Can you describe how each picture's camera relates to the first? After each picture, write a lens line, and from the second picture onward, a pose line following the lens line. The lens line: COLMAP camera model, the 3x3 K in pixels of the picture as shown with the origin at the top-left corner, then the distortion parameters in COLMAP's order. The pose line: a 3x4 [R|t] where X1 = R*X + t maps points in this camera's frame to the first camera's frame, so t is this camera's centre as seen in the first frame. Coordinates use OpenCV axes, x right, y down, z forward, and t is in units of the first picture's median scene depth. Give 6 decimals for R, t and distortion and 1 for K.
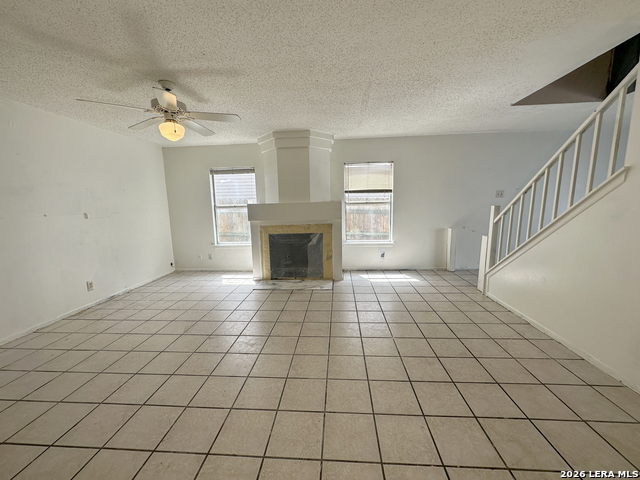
lens RADIAL K [[256.6, 0, 317.5], [0, 256.6, 241.6], [0, 0, 1]] dist [-0.001446, 0.000536]
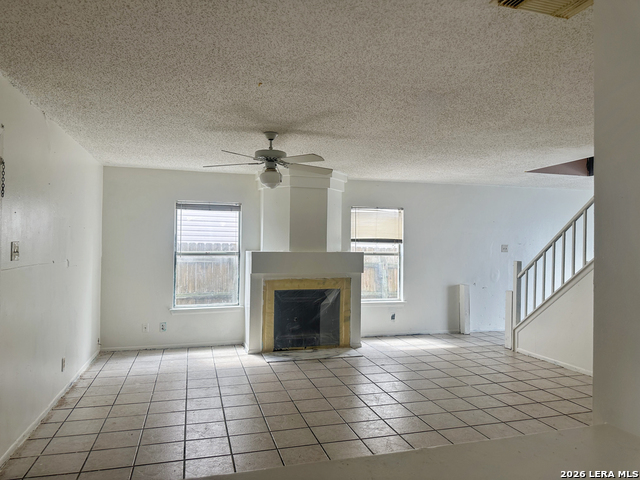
lens RADIAL K [[453.9, 0, 321.5], [0, 453.9, 238.7], [0, 0, 1]] dist [0.047570, -0.010416]
pose [[0.937807, 0.037716, 0.345102, -0.536651], [0.021756, 0.985742, -0.166853, 0.048610], [-0.346474, 0.163984, 0.923615, -0.353303]]
